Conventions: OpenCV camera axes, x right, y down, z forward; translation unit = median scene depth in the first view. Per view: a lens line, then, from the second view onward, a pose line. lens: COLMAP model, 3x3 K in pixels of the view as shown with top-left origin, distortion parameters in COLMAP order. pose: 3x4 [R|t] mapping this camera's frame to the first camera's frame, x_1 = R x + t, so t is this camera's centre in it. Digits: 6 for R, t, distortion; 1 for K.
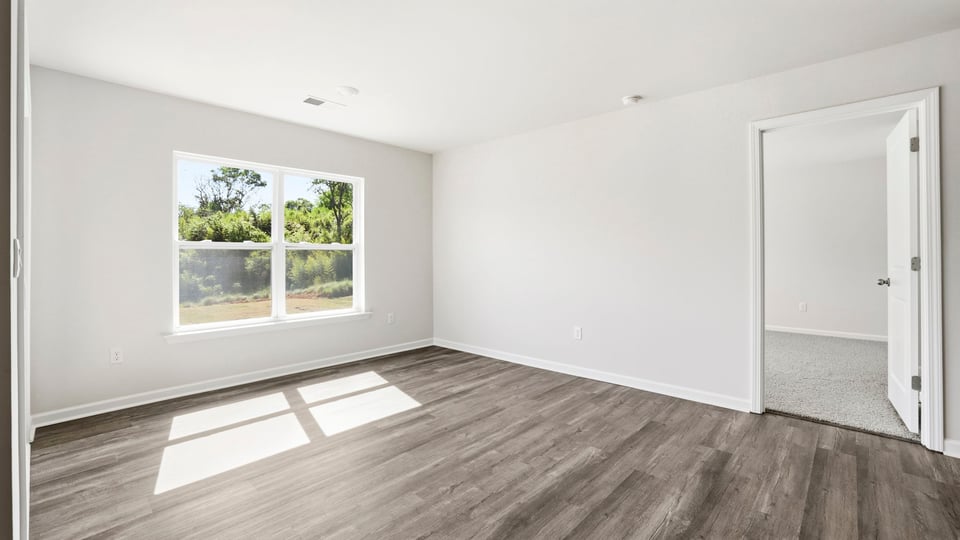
lens RADIAL K [[420.4, 0, 467.8], [0, 420.4, 252.1], [0, 0, 1]] dist [-0.039533, 0.013500]
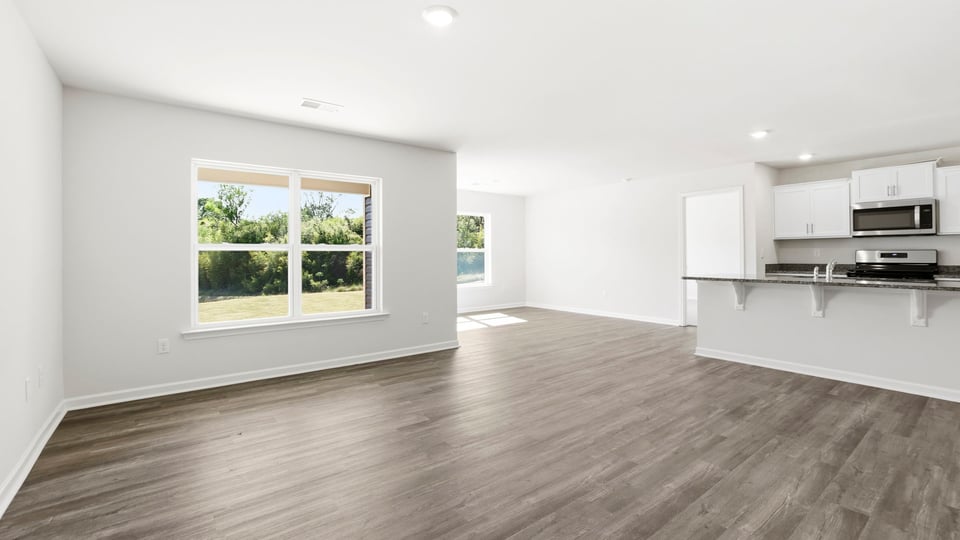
lens RADIAL K [[420.4, 0, 467.8], [0, 420.4, 252.1], [0, 0, 1]] dist [-0.039533, 0.013500]
pose [[0.986248, -0.003005, -0.165245, -0.051914], [0.002973, 0.999995, -0.000440, -0.003948], [0.165245, -0.000057, 0.986253, -1.172634]]
